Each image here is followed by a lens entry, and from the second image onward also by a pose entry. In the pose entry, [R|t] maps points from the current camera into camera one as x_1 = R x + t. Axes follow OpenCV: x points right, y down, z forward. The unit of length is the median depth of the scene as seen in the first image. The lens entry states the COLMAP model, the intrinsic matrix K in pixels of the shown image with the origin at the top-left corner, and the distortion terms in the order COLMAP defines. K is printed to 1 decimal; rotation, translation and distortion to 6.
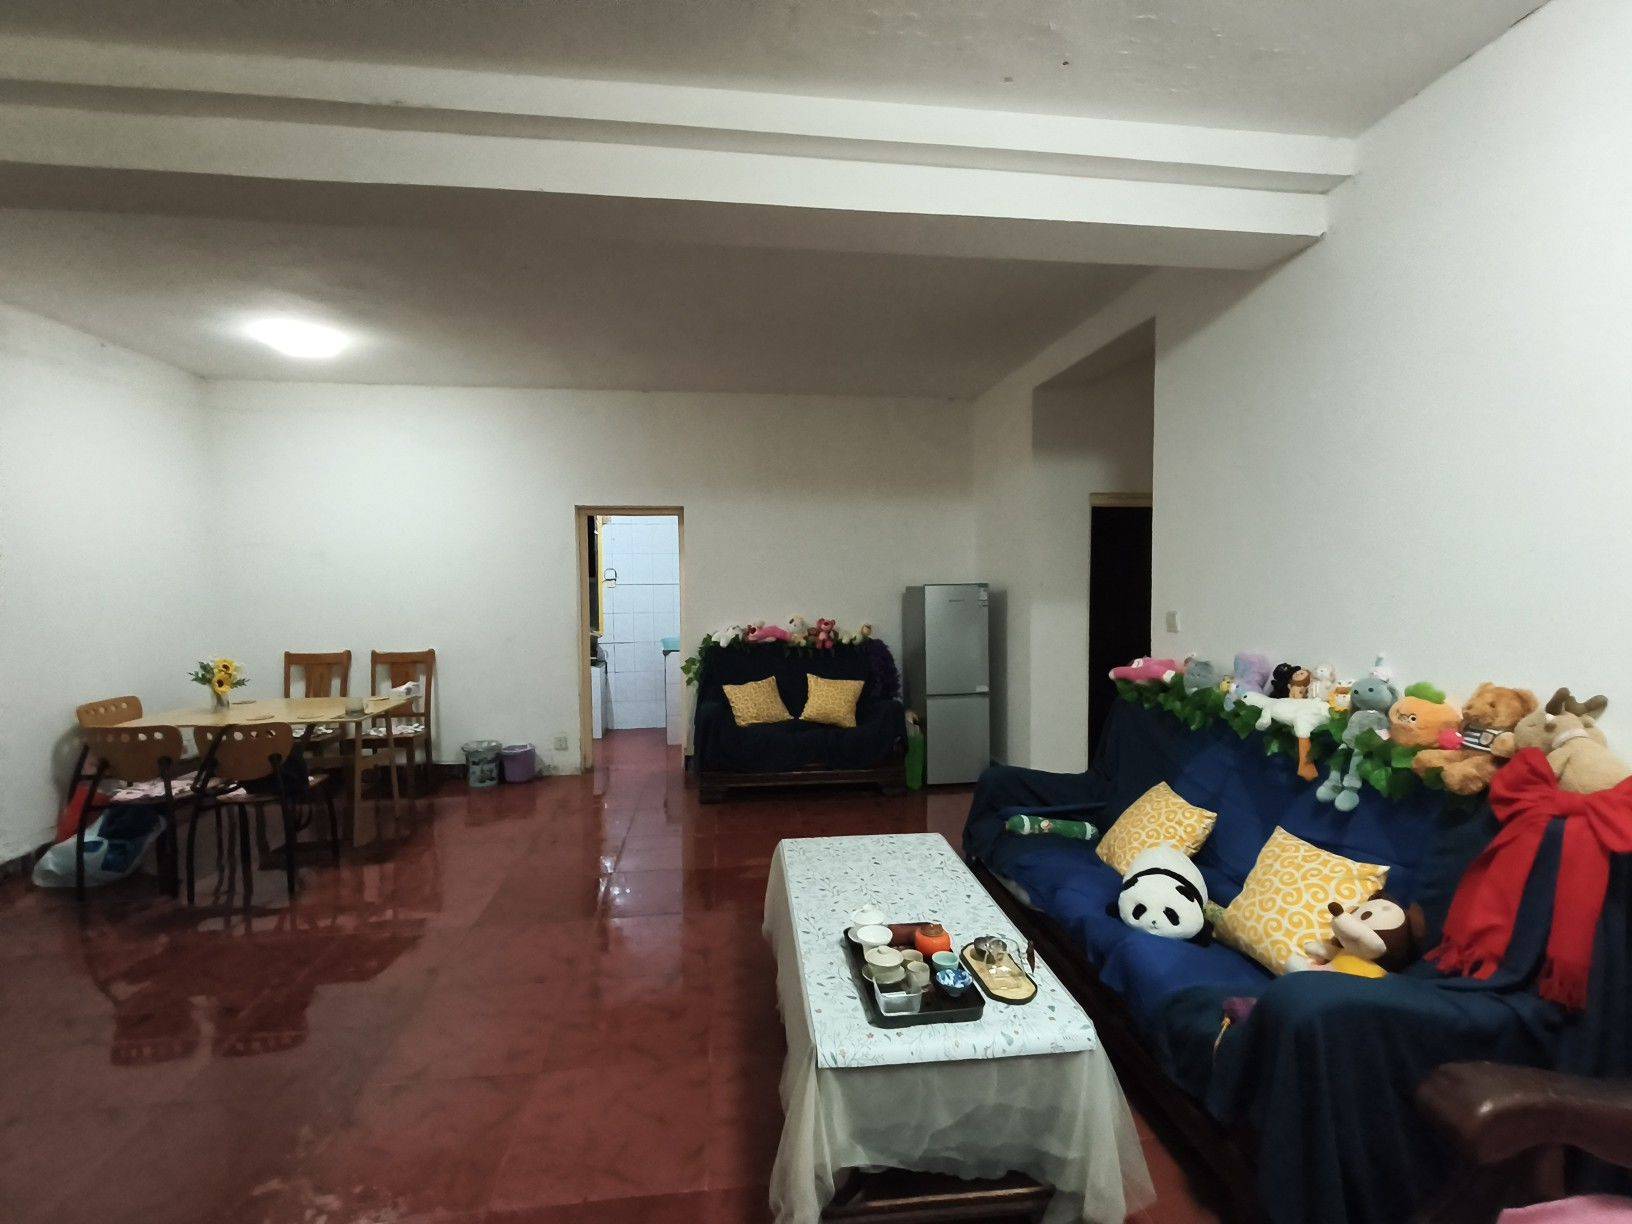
lens RADIAL K [[755.4, 0, 812.0], [0, 755.4, 622.4], [0, 0, 1]] dist [-0.001943, -0.001322]
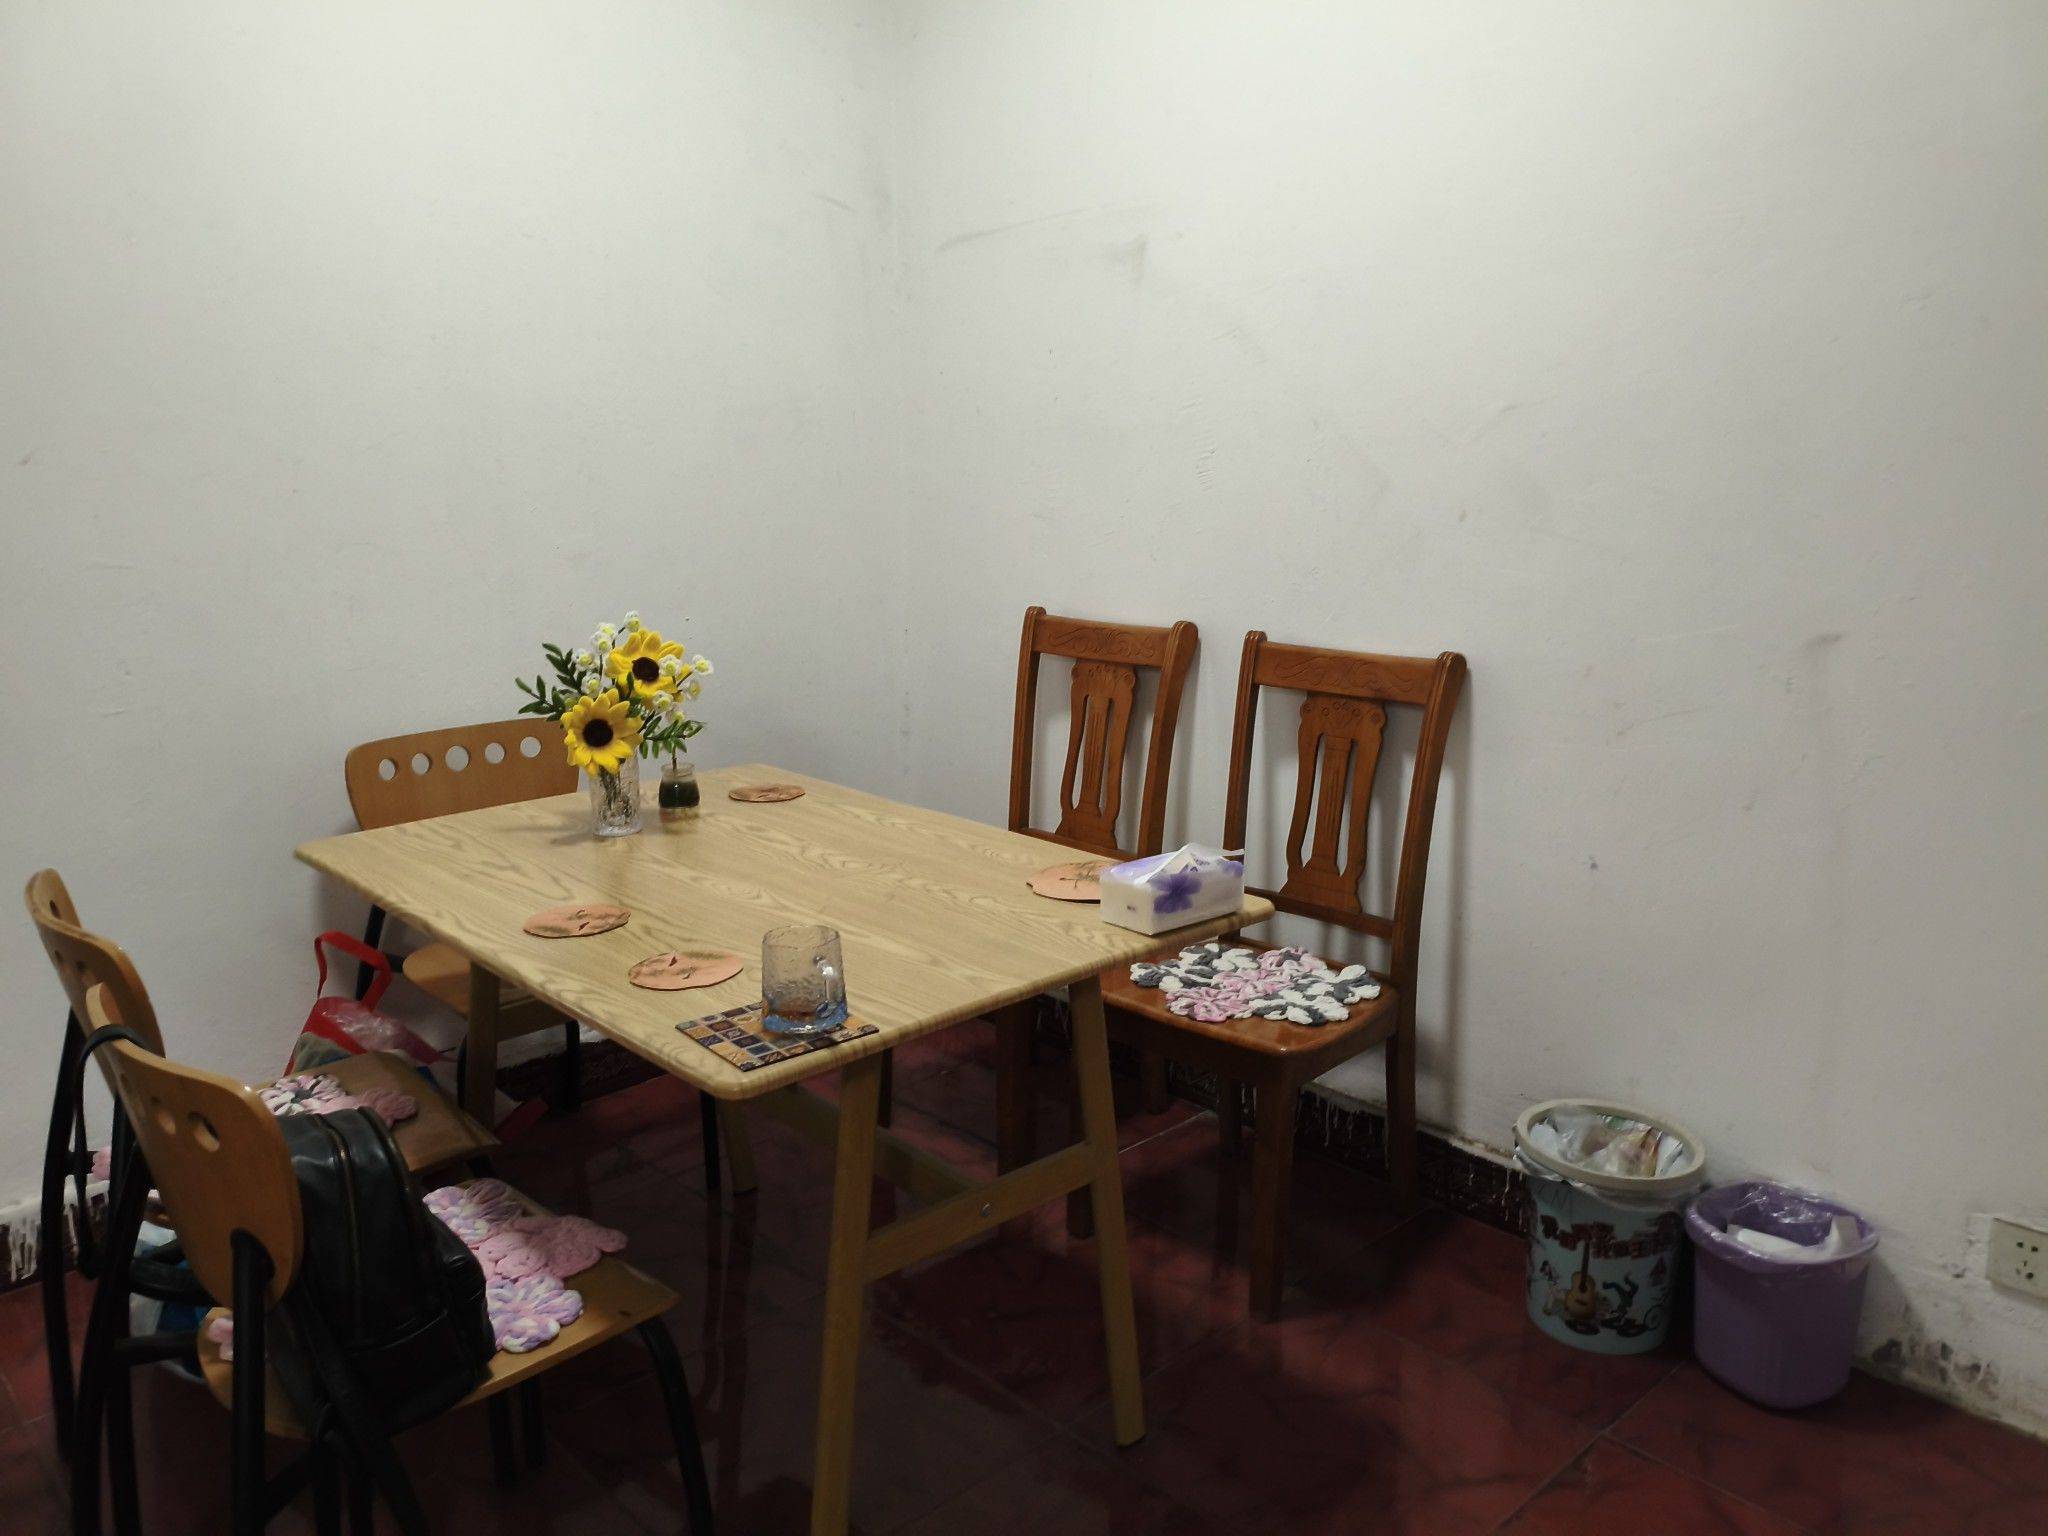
lens RADIAL K [[1514.8, 0, 1024.0], [0, 1514.8, 768.0], [0, 0, 1]] dist [0.002556, -0.000513]
pose [[0.626561, 0.169075, -0.760812, -0.237774], [-0.049440, 0.982842, 0.177701, -0.004535], [0.777803, -0.073726, 0.624170, 0.621941]]
